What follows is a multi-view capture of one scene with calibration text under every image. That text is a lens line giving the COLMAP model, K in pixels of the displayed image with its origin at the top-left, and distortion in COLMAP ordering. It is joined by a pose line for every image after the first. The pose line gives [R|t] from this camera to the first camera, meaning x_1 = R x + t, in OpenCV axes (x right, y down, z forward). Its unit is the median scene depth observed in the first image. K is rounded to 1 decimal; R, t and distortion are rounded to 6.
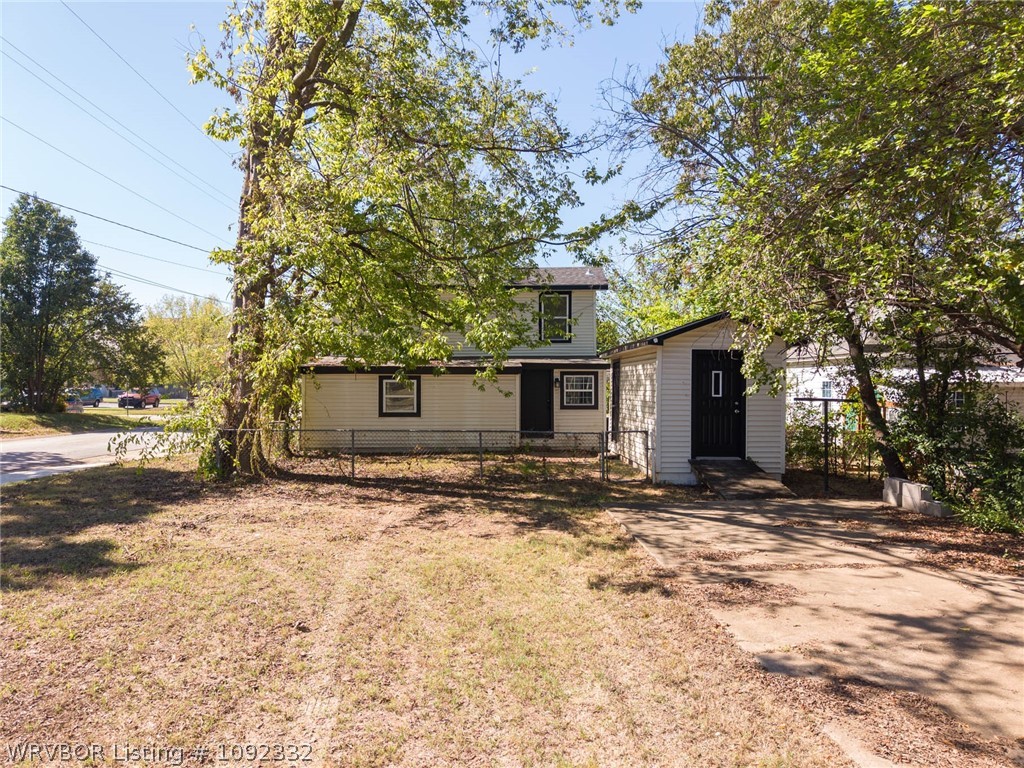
lens RADIAL K [[678.2, 0, 508.4], [0, 678.2, 381.7], [0, 0, 1]] dist [0.011145, -0.018680]
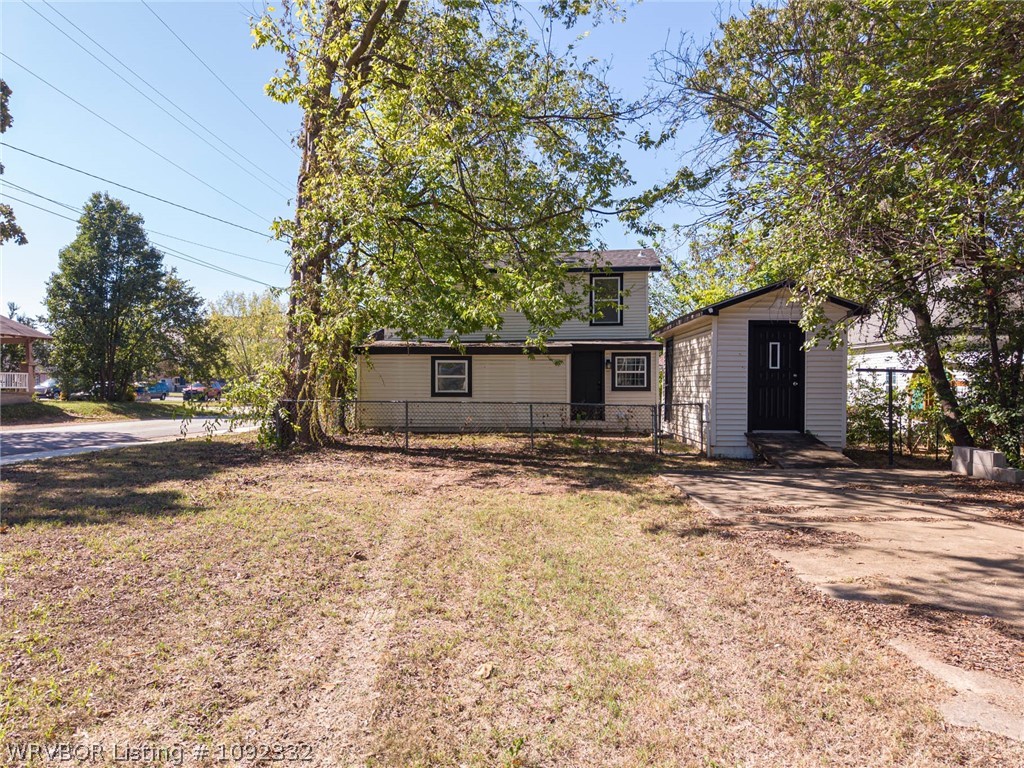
lens RADIAL K [[678.2, 0, 508.4], [0, 678.2, 381.7], [0, 0, 1]] dist [0.011145, -0.018680]
pose [[0.997263, -0.000111, -0.073936, -0.001973], [0.000140, 1.000000, 0.000390, 0.044684], [0.073936, -0.000399, 0.997263, -0.001905]]
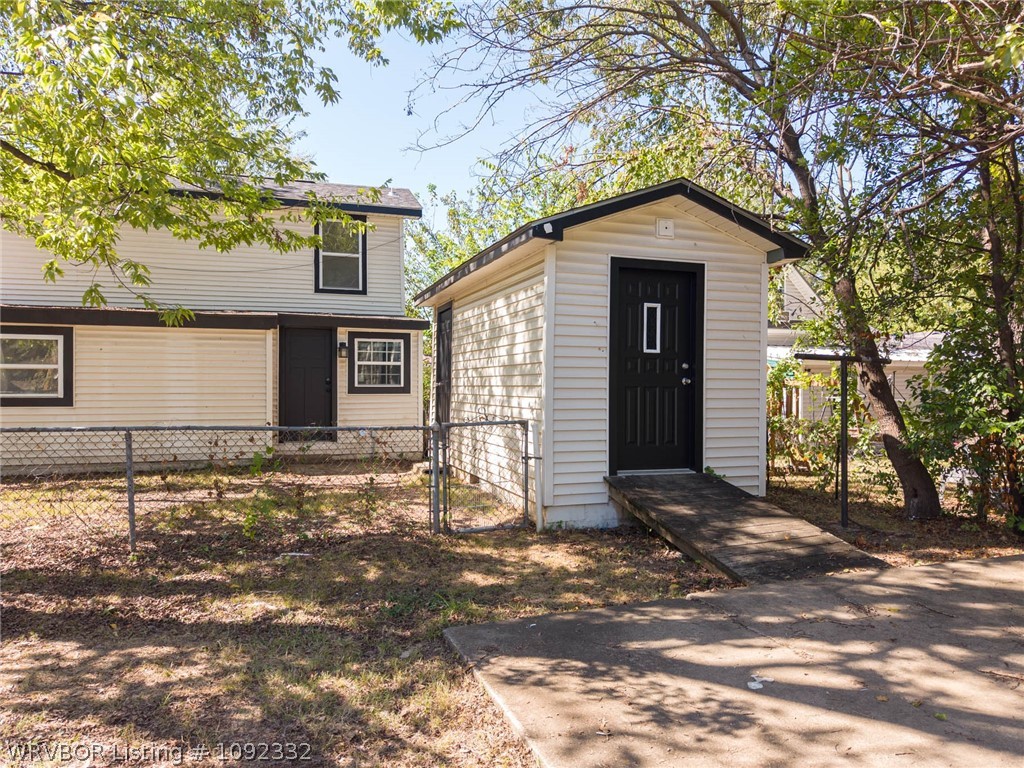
lens RADIAL K [[678.2, 0, 508.4], [0, 678.2, 381.7], [0, 0, 1]] dist [0.011145, -0.018680]
pose [[0.956587, -0.000096, 0.291447, 0.057877], [-0.000543, 0.999998, 0.002114, 0.047809], [-0.291446, -0.002181, 0.956585, 0.602384]]
